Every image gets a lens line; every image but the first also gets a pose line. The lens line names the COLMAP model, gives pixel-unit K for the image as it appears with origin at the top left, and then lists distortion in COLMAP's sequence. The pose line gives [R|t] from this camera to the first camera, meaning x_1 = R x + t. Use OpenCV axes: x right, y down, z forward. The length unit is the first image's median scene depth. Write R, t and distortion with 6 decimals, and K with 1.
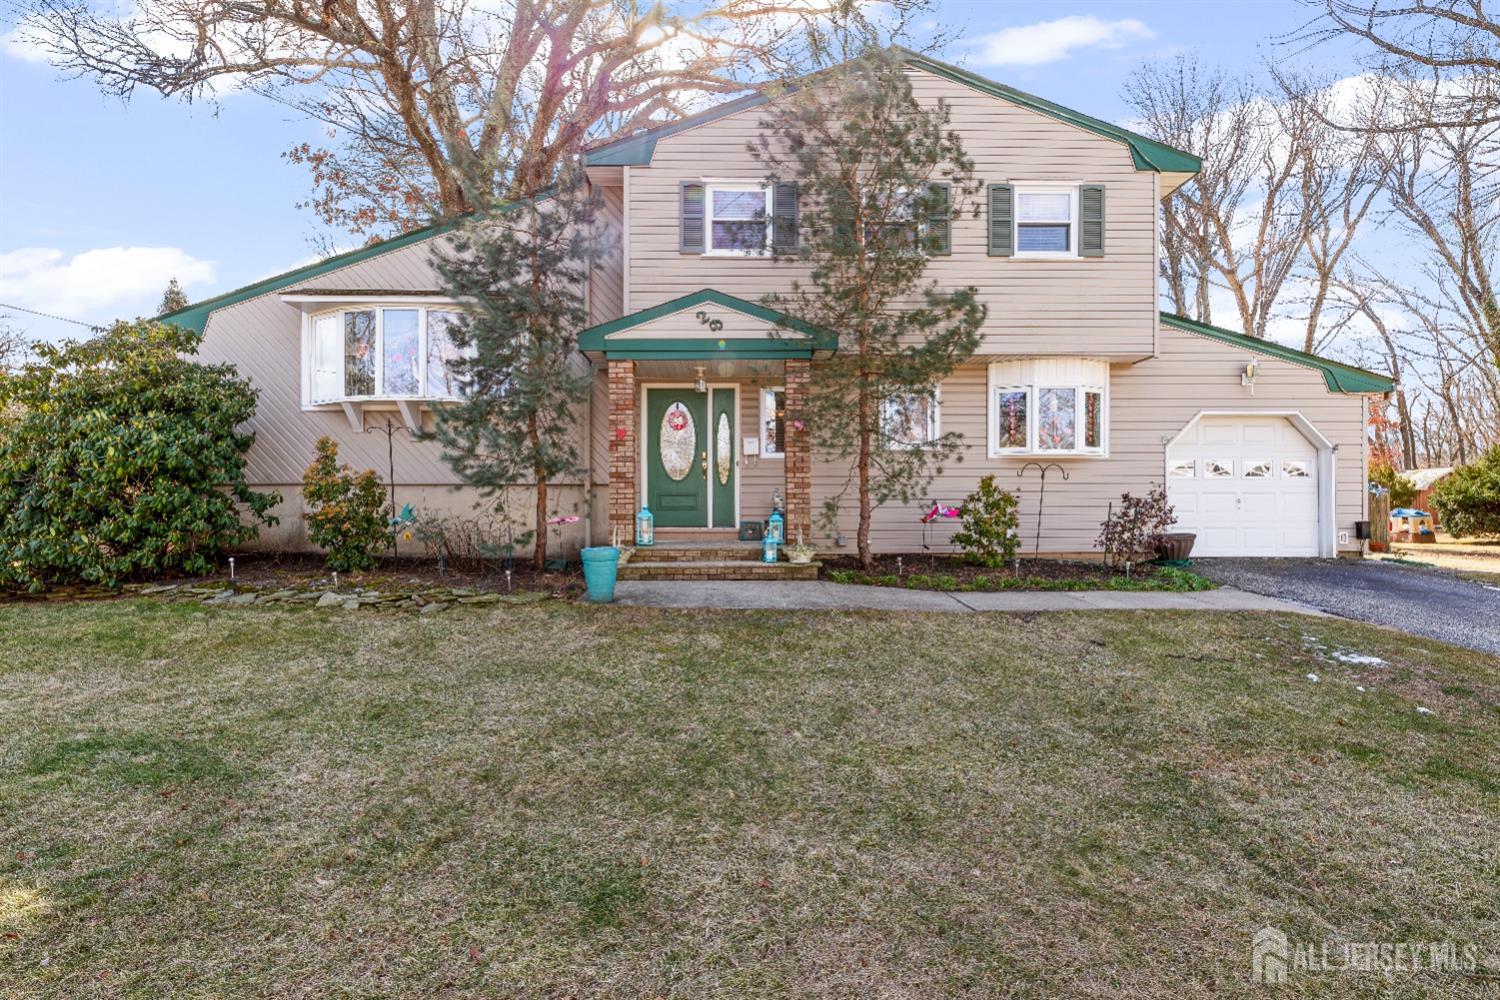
lens RADIAL K [[813.6, 0, 749.9], [0, 813.6, 502.2], [0, 0, 1]] dist [0.005508, 0.000325]
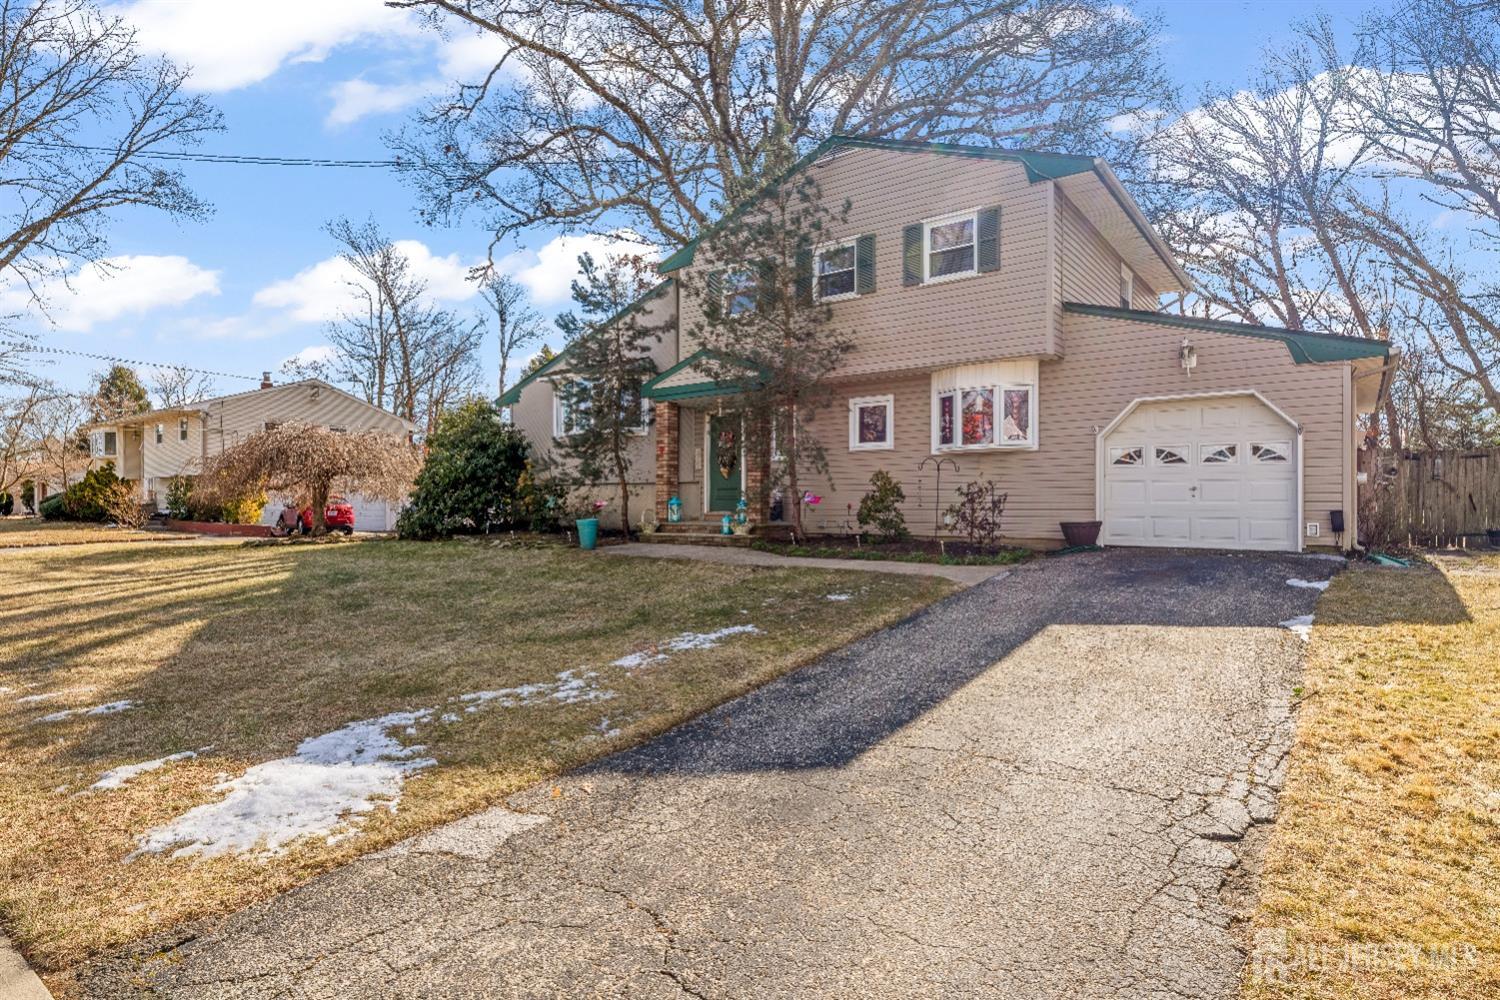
lens RADIAL K [[787.6, 0, 750.6], [0, 787.6, 498.3], [0, 0, 1]] dist [-0.003176, -0.000138]
pose [[0.772473, -0.003536, -0.635038, 0.830542], [-0.002630, 0.999958, -0.008766, 0.020099], [0.635043, 0.008442, 0.772431, -0.037873]]
